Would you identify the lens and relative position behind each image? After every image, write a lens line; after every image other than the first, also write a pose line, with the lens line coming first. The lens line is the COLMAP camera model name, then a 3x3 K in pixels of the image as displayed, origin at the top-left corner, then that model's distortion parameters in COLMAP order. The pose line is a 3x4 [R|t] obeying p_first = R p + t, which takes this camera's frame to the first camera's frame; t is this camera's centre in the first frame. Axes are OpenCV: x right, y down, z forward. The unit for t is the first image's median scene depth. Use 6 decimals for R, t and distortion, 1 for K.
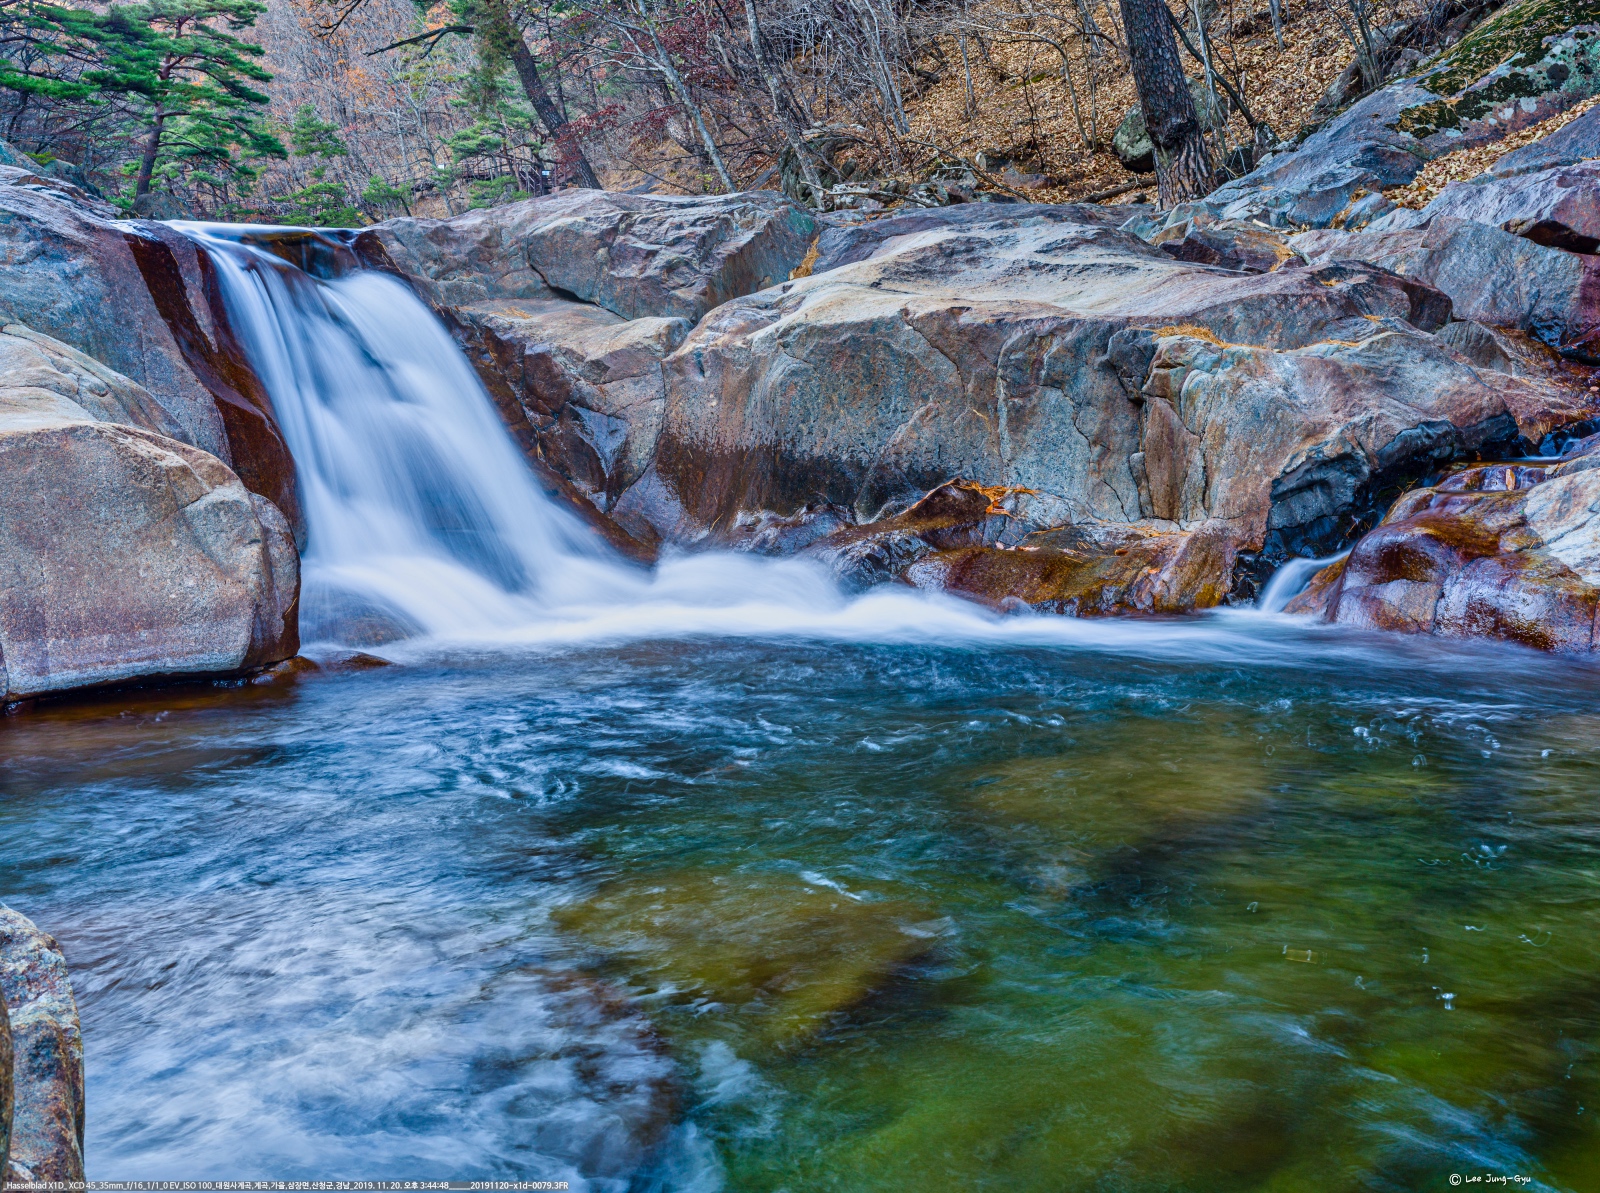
lens RADIAL K [[1680.3, 0, 800.0], [0, 1680.3, 604.5], [0, 0, 1]] dist [-0.007401, 0.000000]
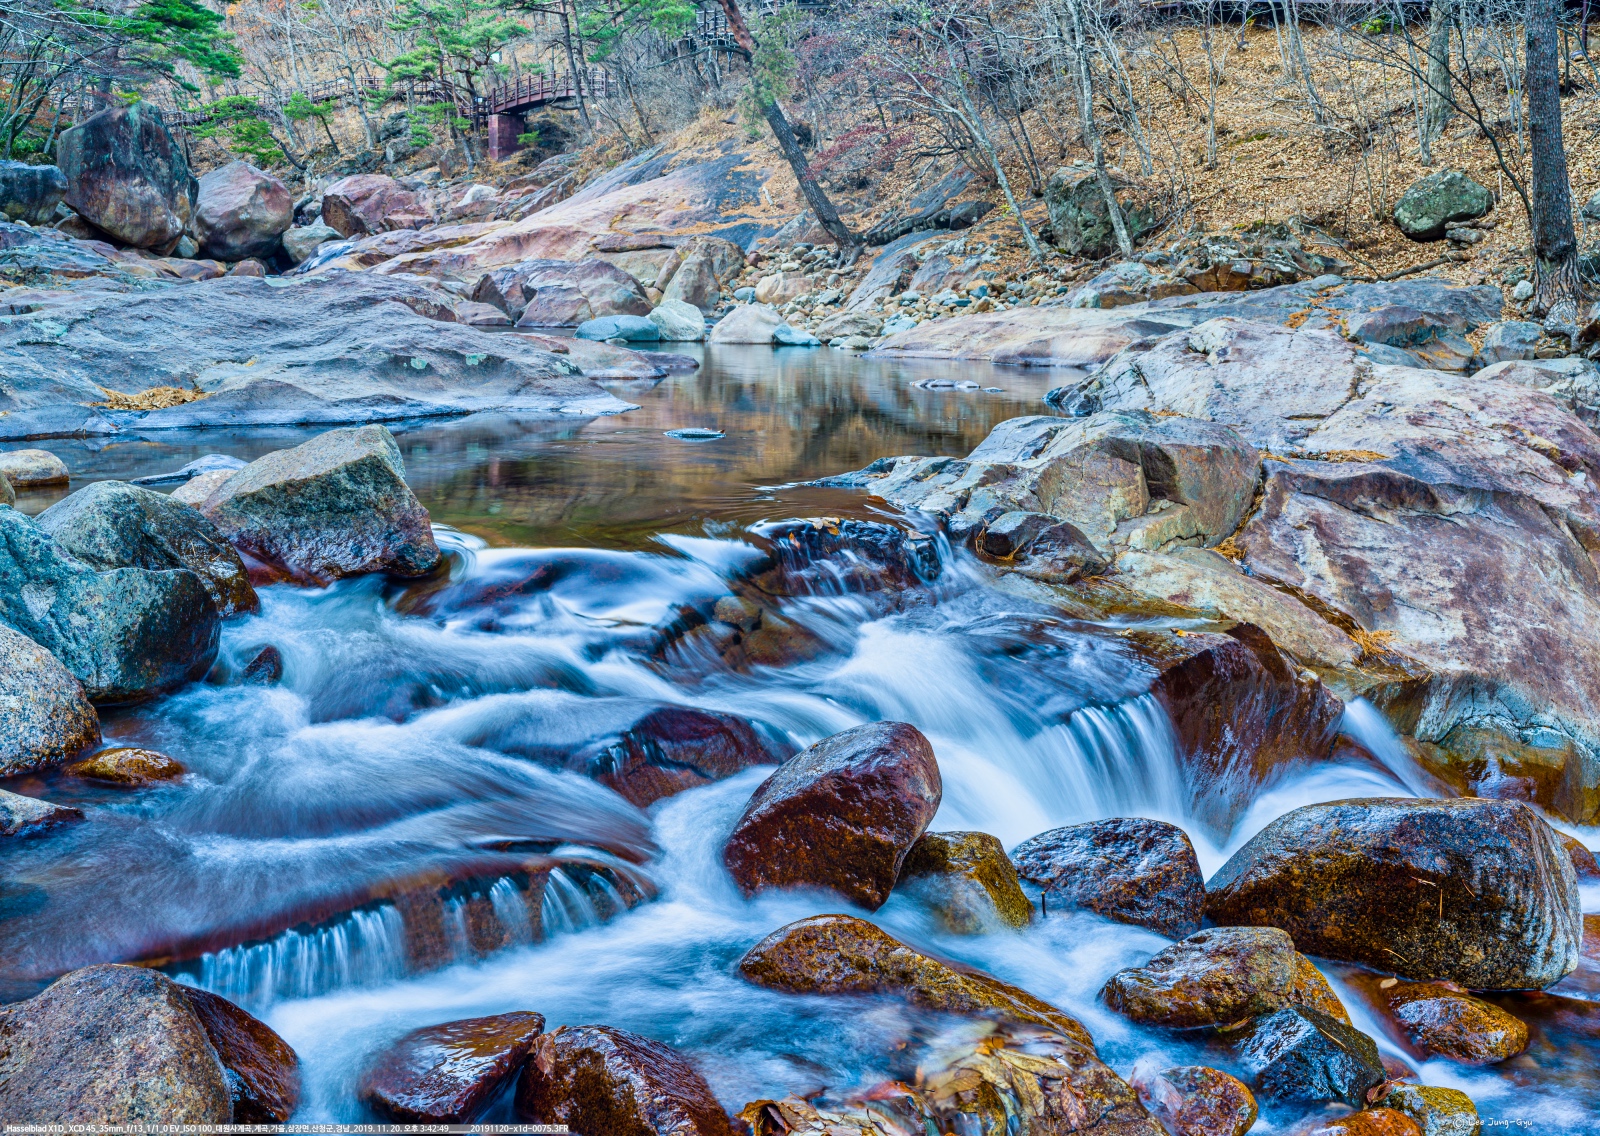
lens RADIAL K [[1707.9, 0, 812.1], [0, 1707.9, 575.8], [0, 0, 1]] dist [-0.004310, 0.000000]
pose [[0.987809, 0.007265, 0.155500, -1.264980], [-0.012946, 0.999284, 0.035552, -0.095984], [-0.155131, -0.037132, 0.987196, -0.694579]]
